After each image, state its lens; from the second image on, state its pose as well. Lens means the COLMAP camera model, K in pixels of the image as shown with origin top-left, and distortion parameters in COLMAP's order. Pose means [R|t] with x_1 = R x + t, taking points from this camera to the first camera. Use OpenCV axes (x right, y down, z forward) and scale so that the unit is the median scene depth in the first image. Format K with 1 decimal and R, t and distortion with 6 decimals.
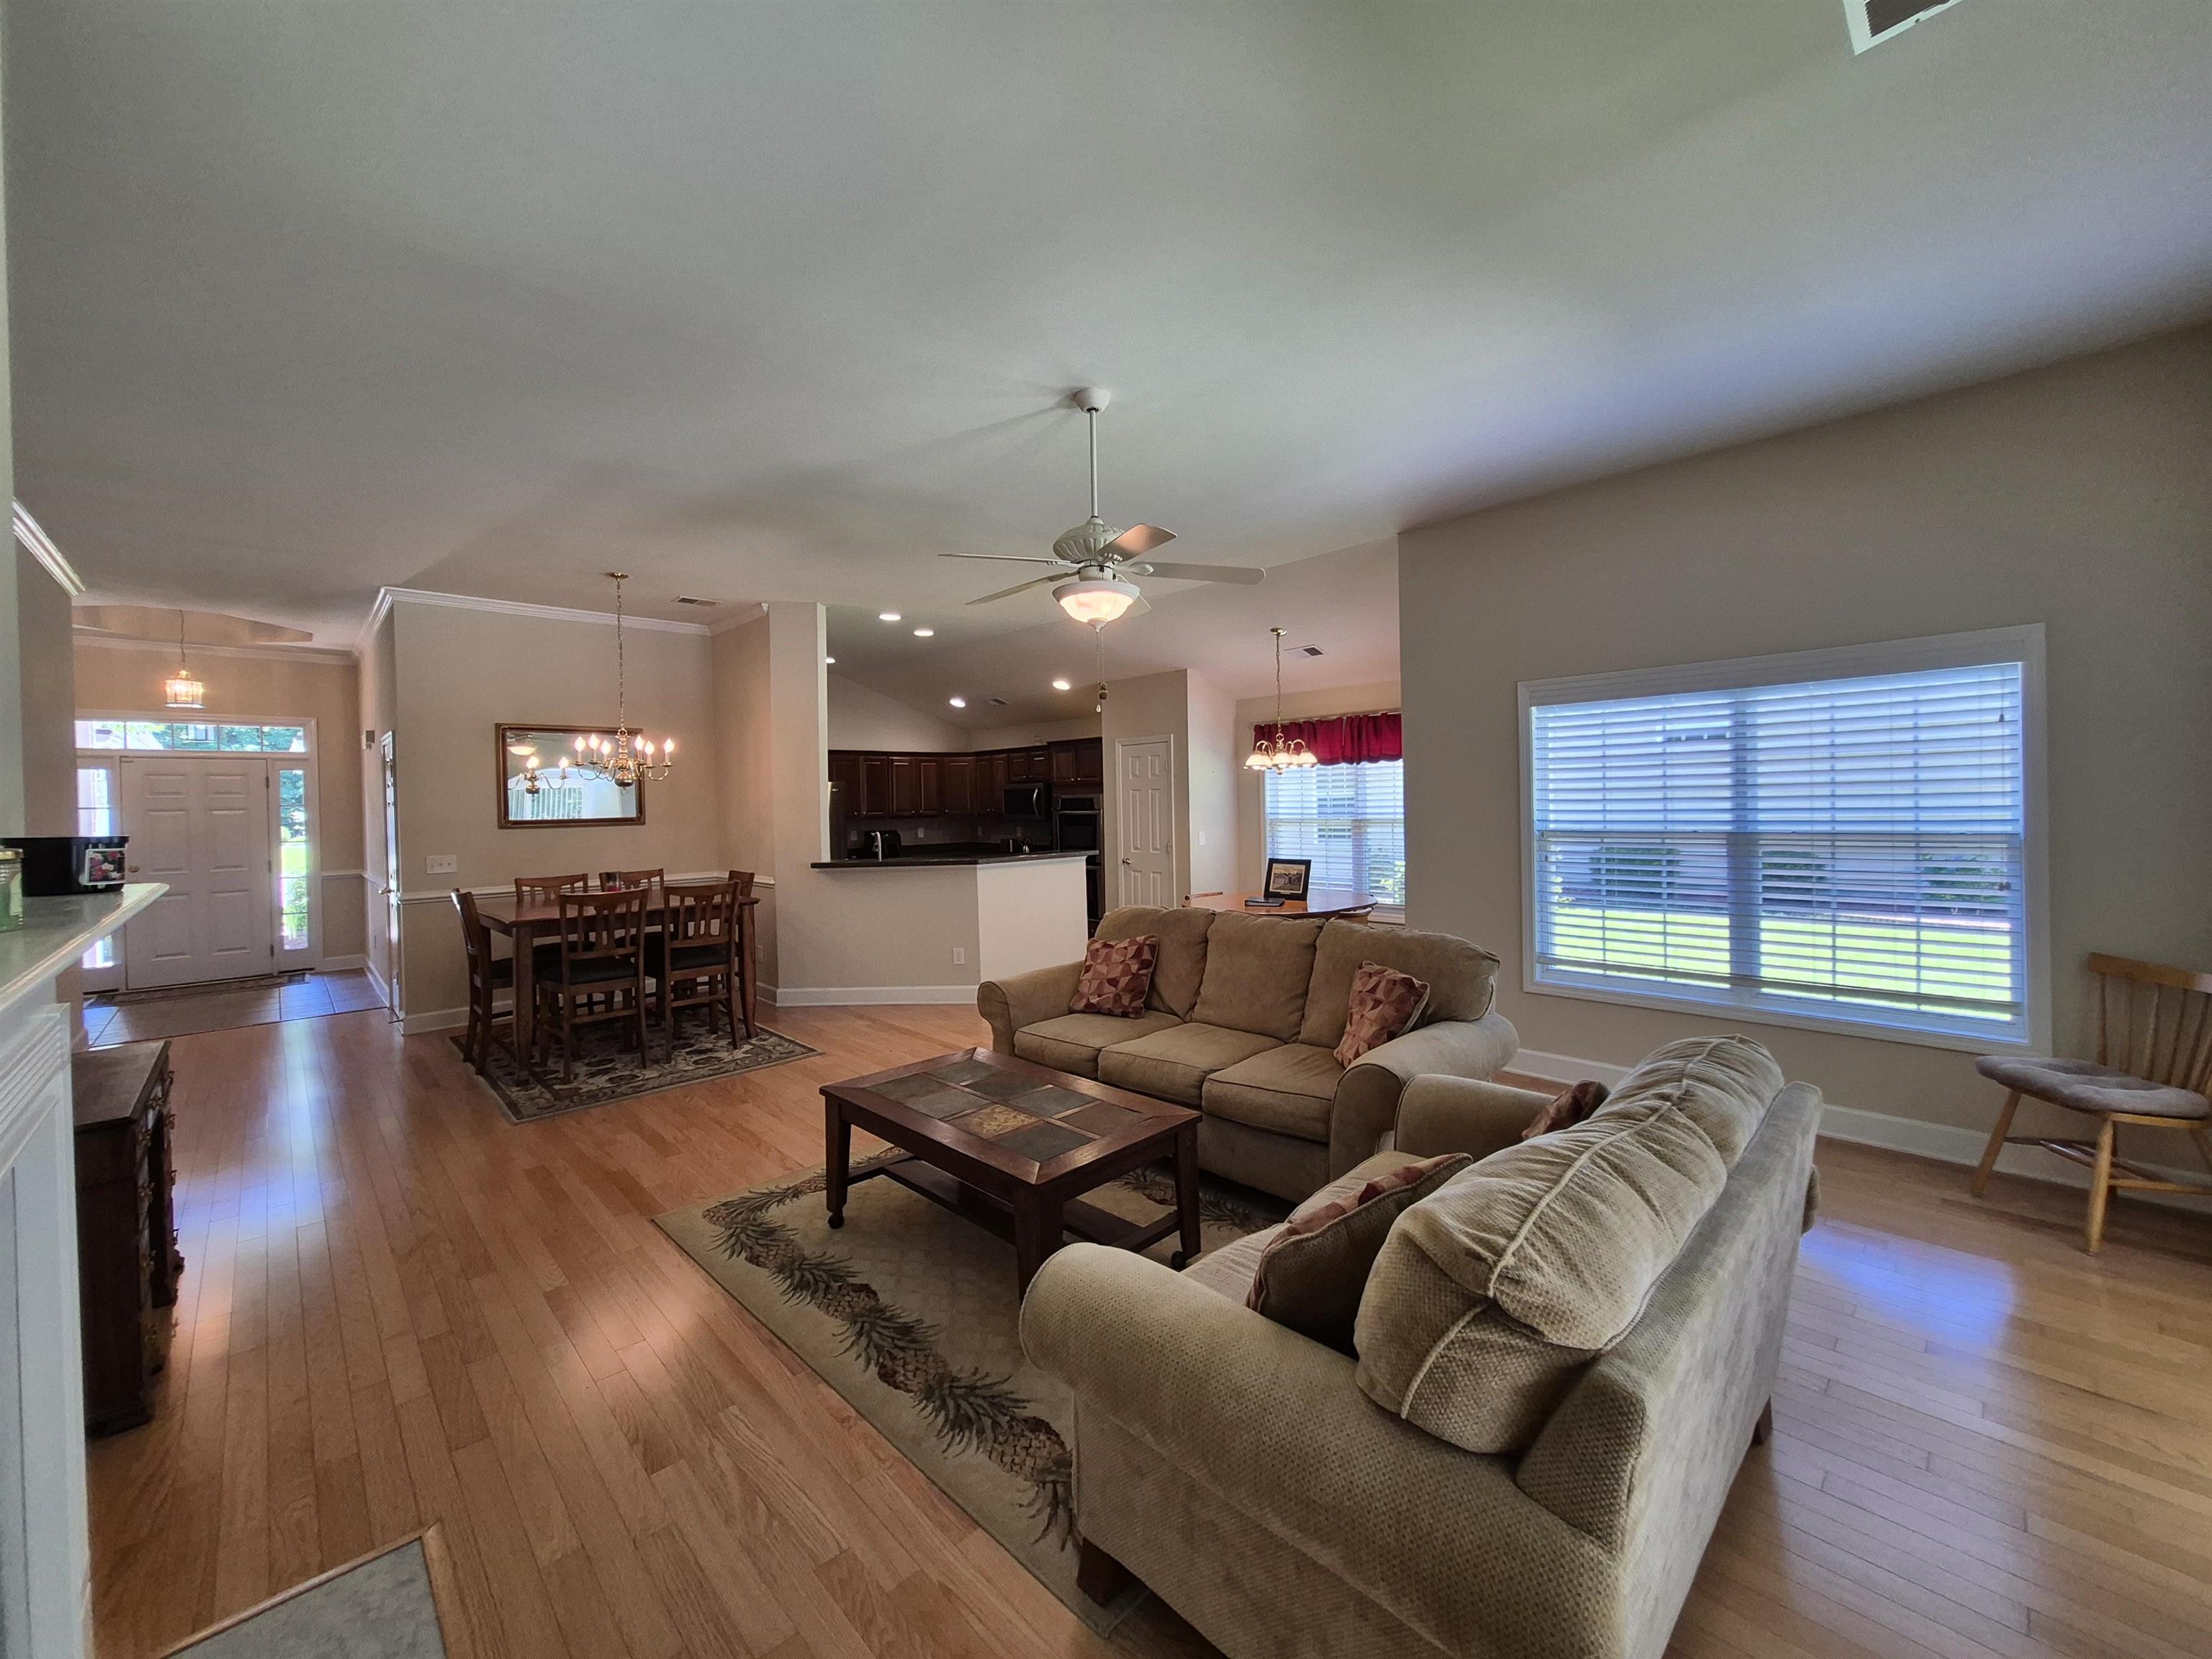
lens RADIAL K [[867.3, 0, 1110.4], [0, 867.3, 816.3], [0, 0, 1]] dist [0.006709, -0.002342]
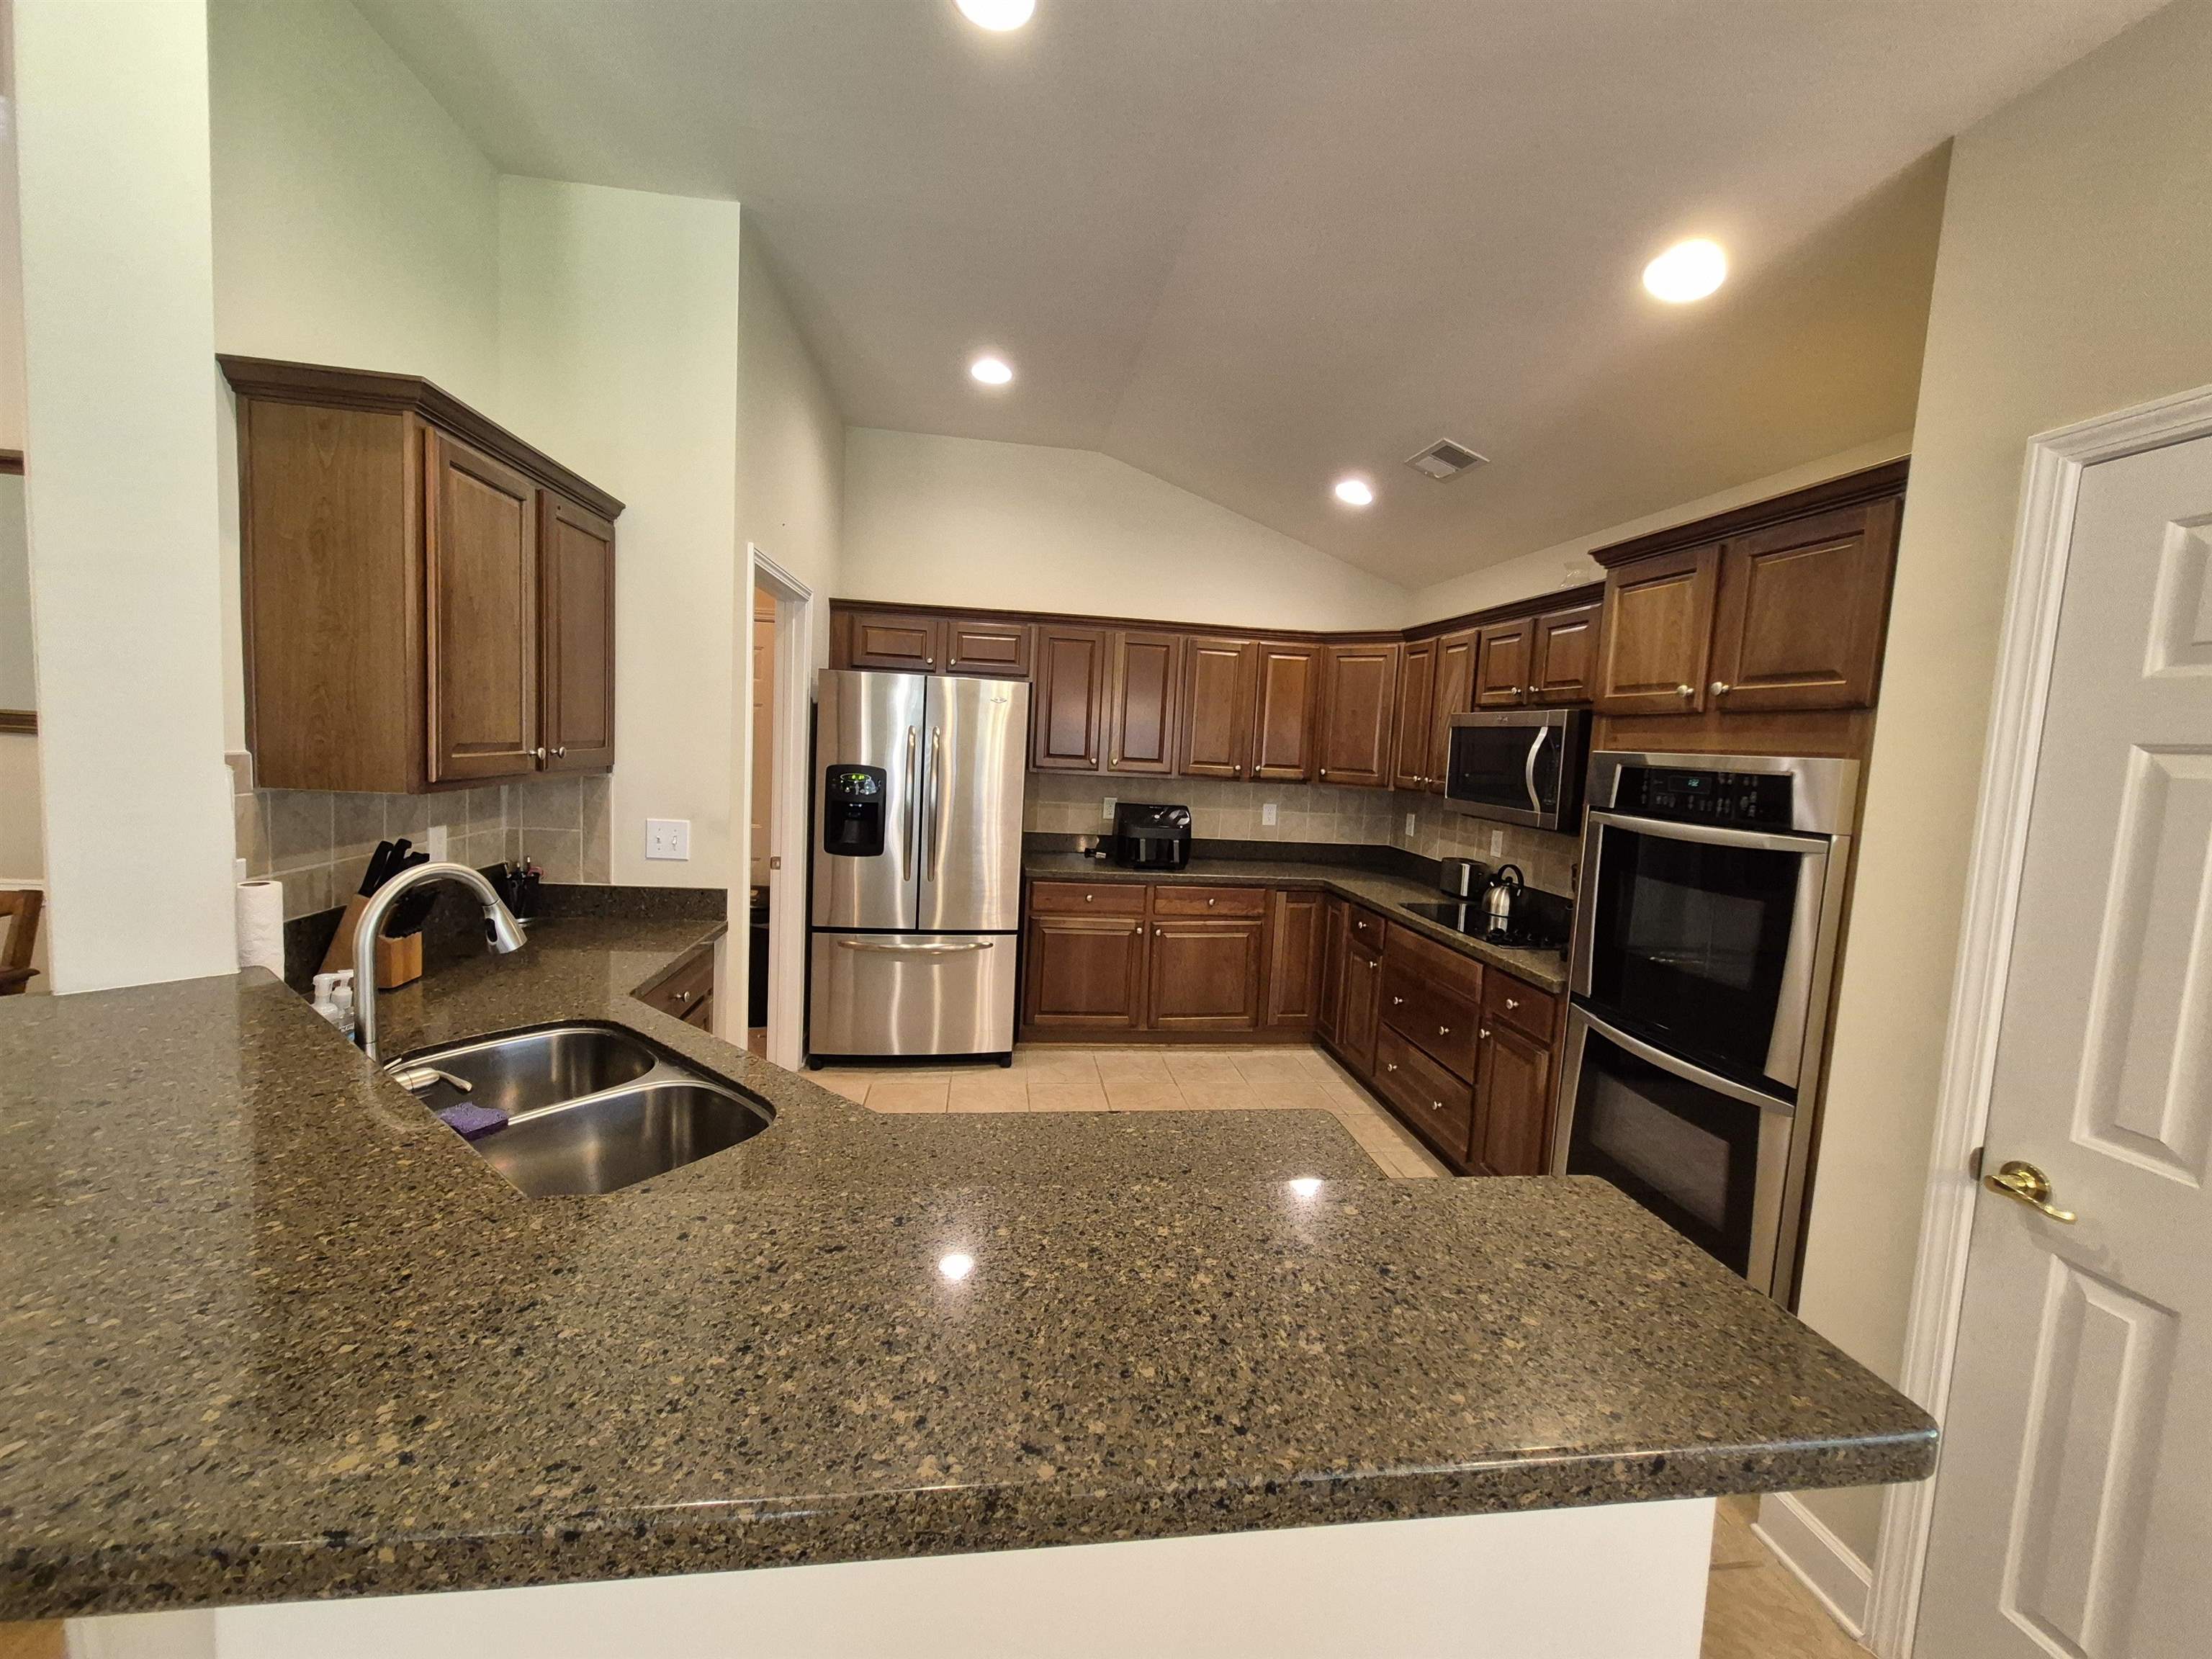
lens RADIAL K [[867.3, 0, 1099.7], [0, 867.3, 809.2], [0, 0, 1]] dist [0.006709, -0.002342]
pose [[0.797632, 0.114262, -0.592222, -0.037161], [-0.081449, 0.993303, 0.081946, -0.022277], [0.597619, -0.017127, 0.801597, 0.971594]]
